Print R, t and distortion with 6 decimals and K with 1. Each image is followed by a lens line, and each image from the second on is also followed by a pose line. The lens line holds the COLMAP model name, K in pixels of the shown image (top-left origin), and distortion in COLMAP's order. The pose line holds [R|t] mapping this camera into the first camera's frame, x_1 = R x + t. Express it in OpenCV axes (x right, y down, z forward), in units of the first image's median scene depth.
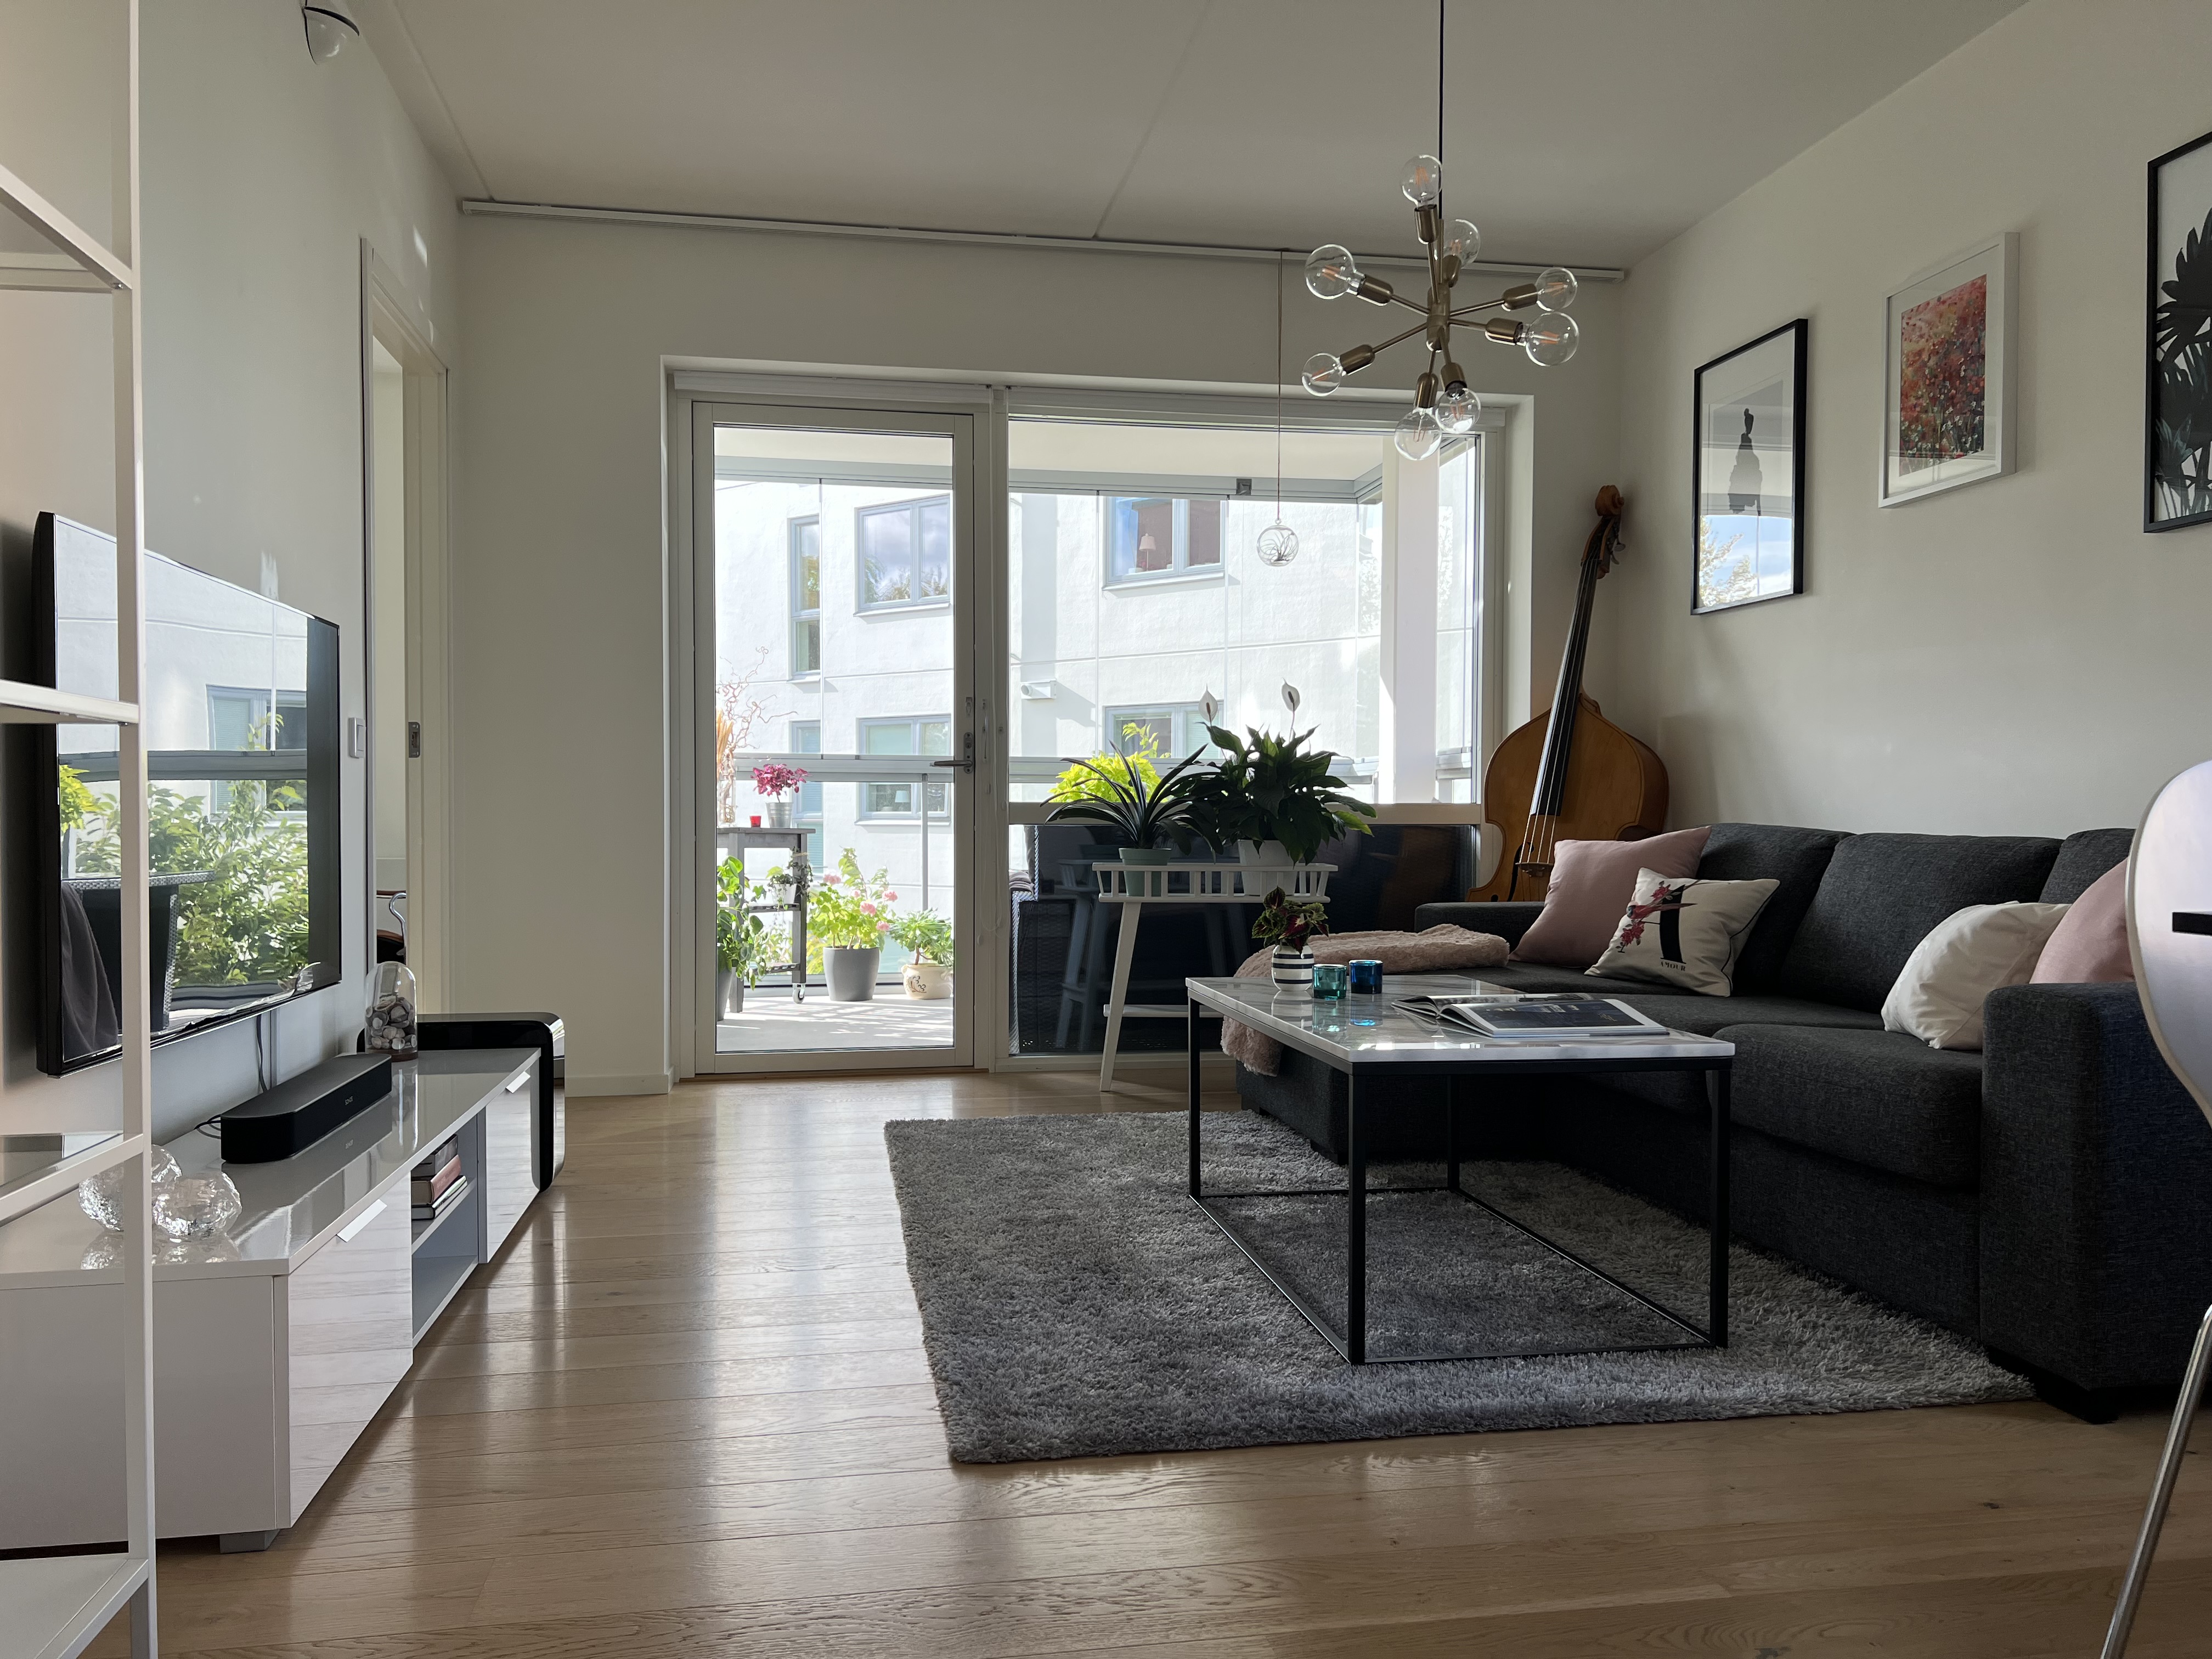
lens RADIAL K [[1657.5, 0, 1102.7], [0, 1657.5, 832.5], [0, 0, 1]] dist [0.004062, -0.000556]
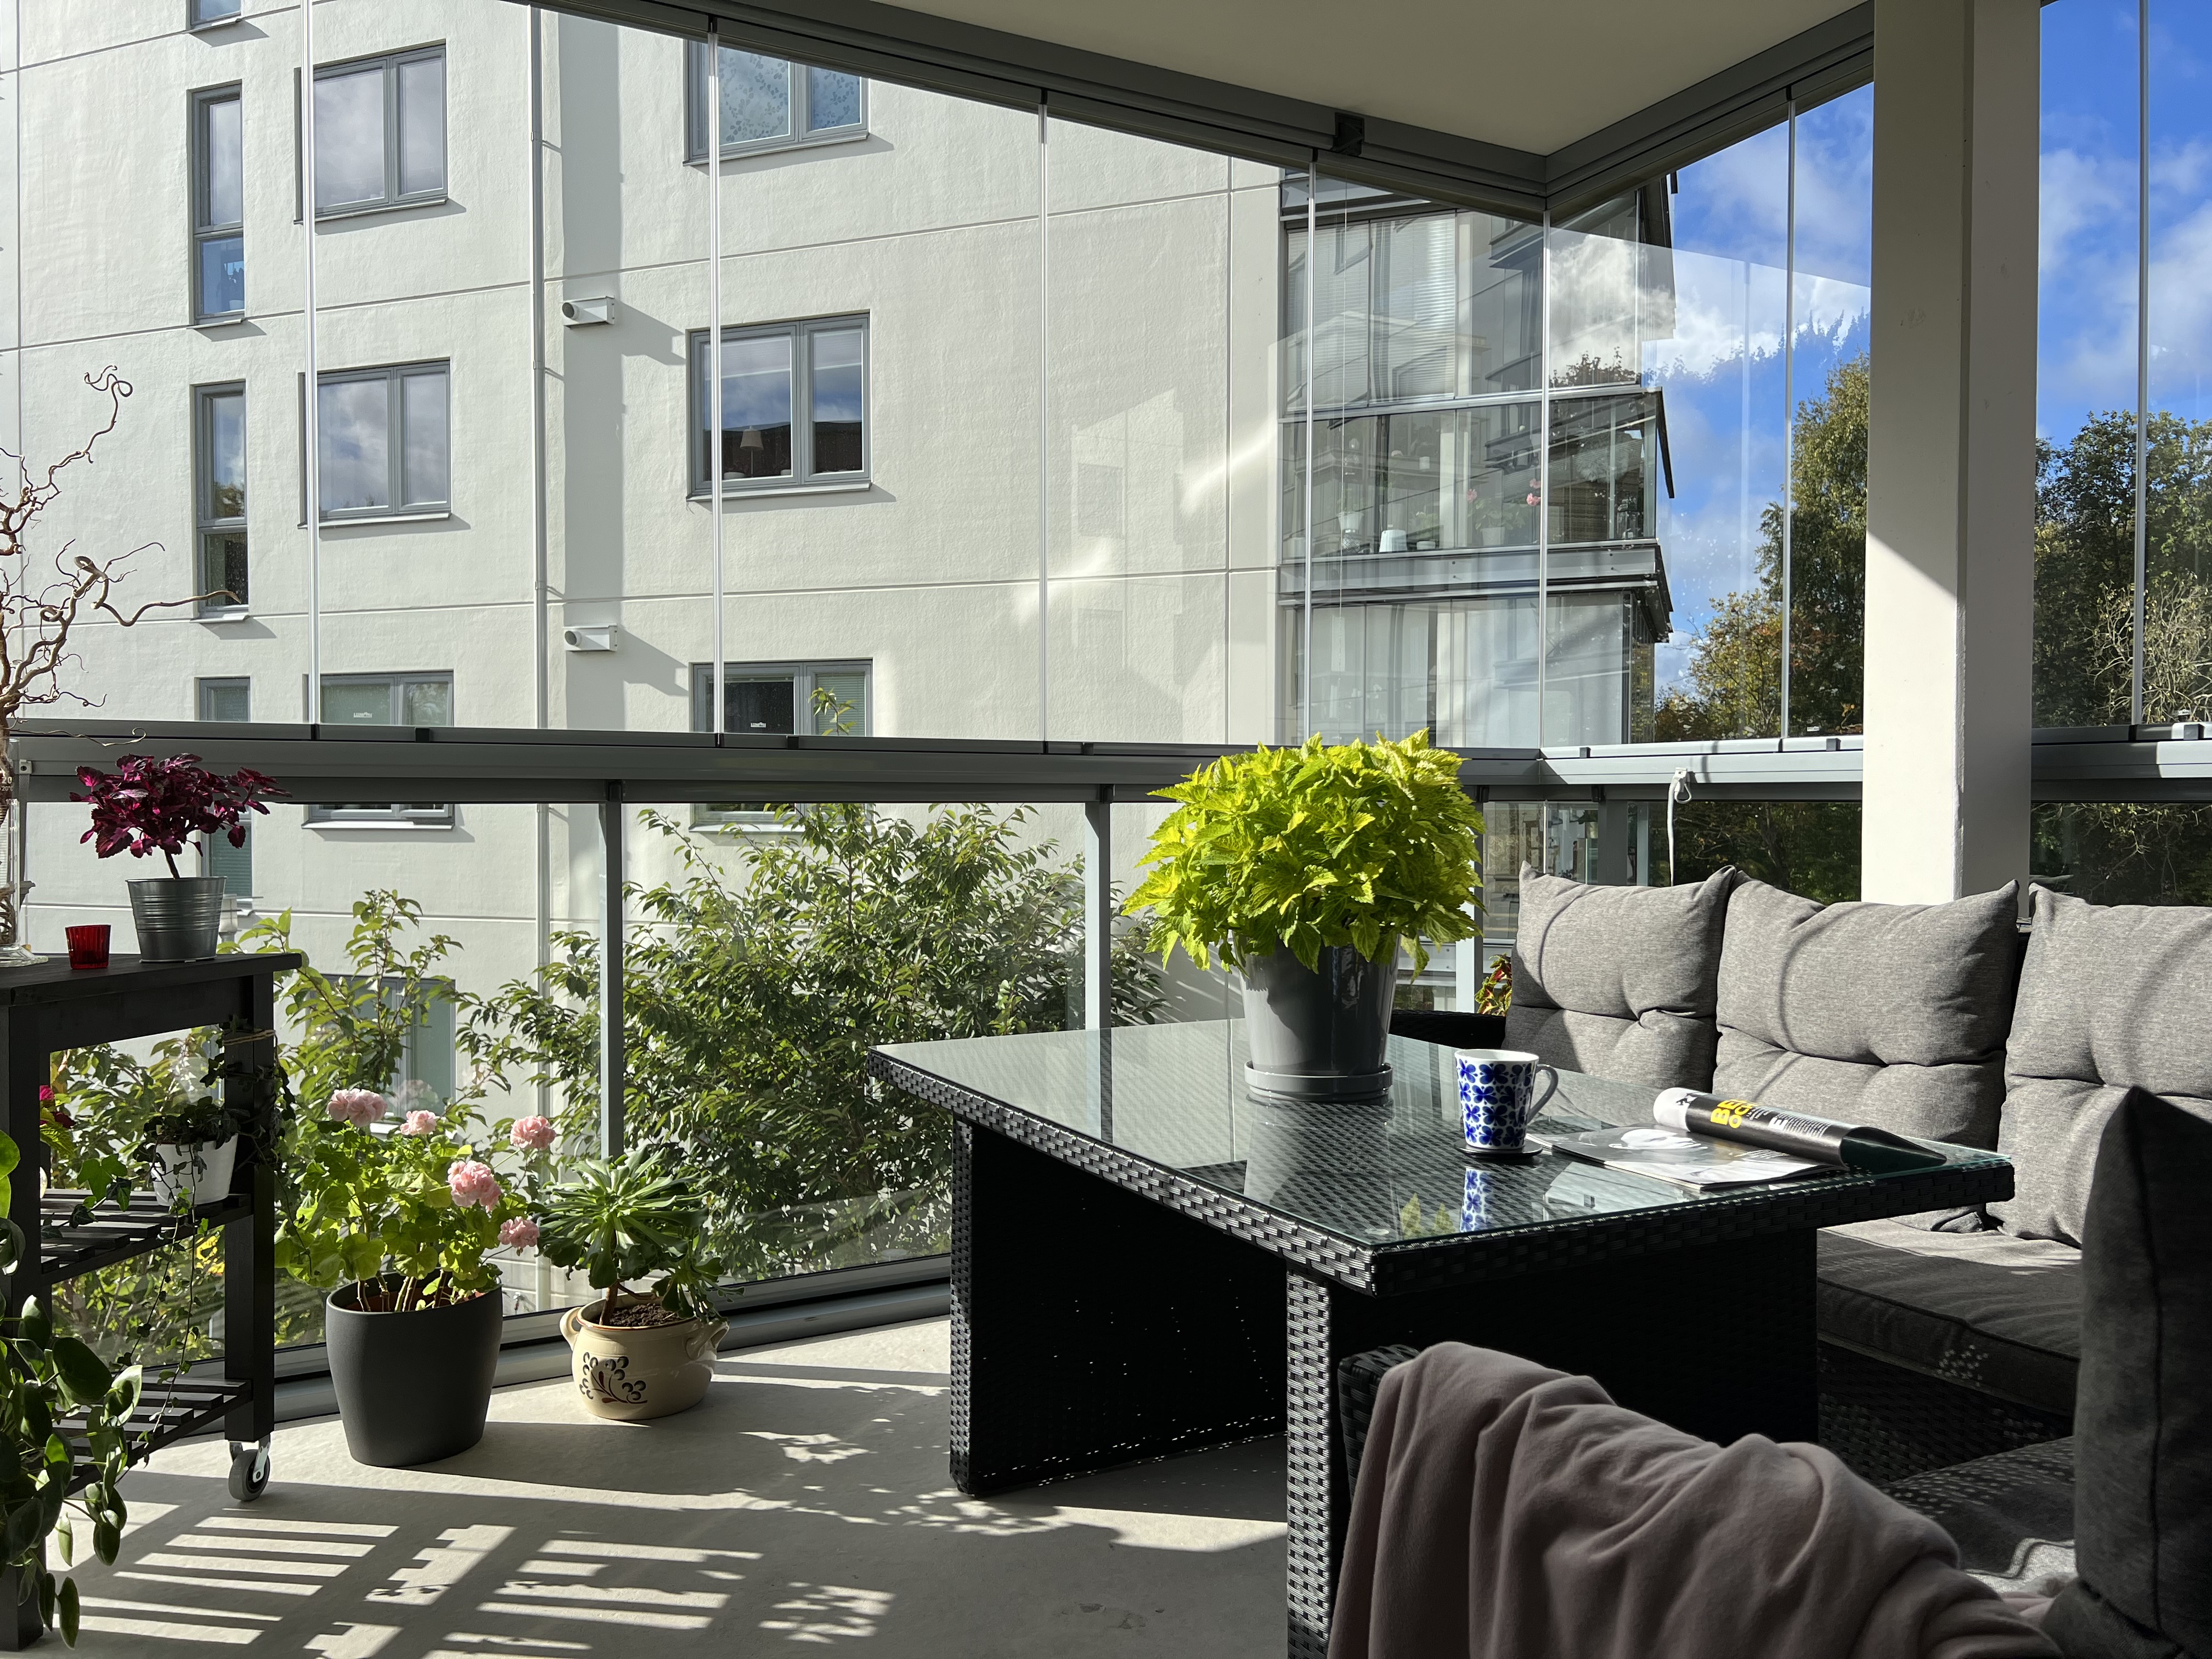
lens RADIAL K [[1657.5, 0, 1118.9], [0, 1657.5, 828.6], [0, 0, 1]] dist [0.004062, -0.000556]
pose [[0.948792, -0.005773, 0.315849, -0.053040], [0.002498, 0.999939, 0.010771, -0.012974], [-0.315892, -0.009430, 0.948748, 0.274924]]
